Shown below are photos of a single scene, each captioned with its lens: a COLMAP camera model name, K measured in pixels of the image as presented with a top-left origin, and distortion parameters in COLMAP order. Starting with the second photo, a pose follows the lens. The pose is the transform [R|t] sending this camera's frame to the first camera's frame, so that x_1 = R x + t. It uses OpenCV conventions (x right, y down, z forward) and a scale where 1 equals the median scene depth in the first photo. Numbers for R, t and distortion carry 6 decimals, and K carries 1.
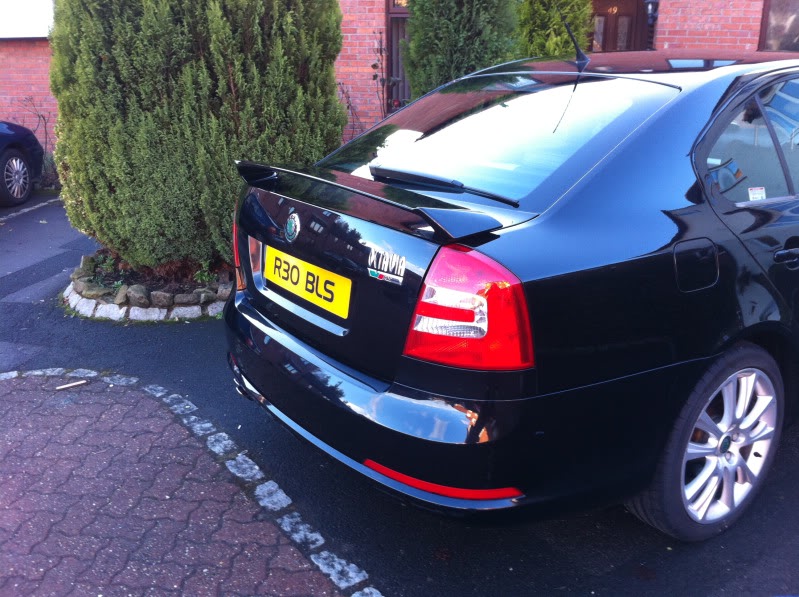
lens RADIAL K [[807.5, 0, 399.5], [0, 807.5, 298.5], [0, 0, 1]] dist [-0.009916, -0.013382]
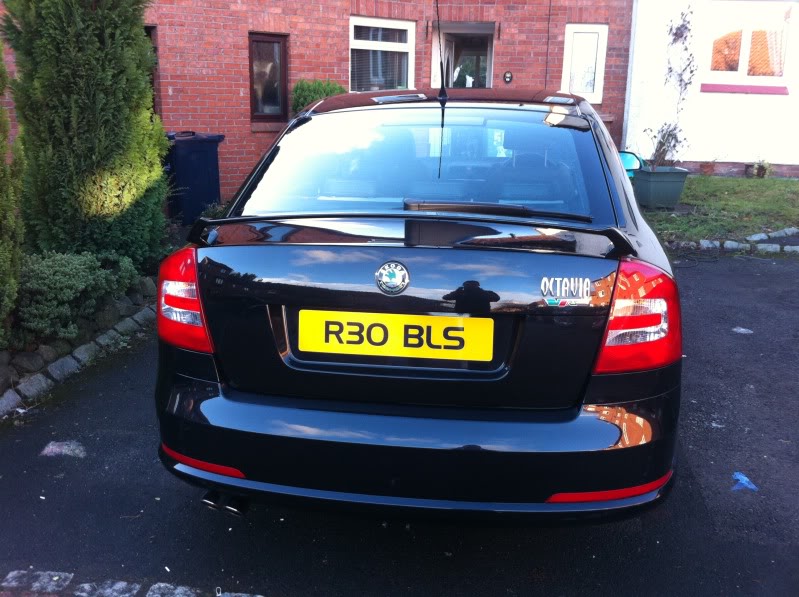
lens RADIAL K [[807.5, 0, 399.5], [0, 807.5, 298.5], [0, 0, 1]] dist [-0.009916, -0.013382]
pose [[0.694923, -0.172415, 0.698108, -0.695122], [0.212114, 0.976781, 0.030093, -0.085610], [-0.687088, 0.127166, 0.715360, 0.351447]]
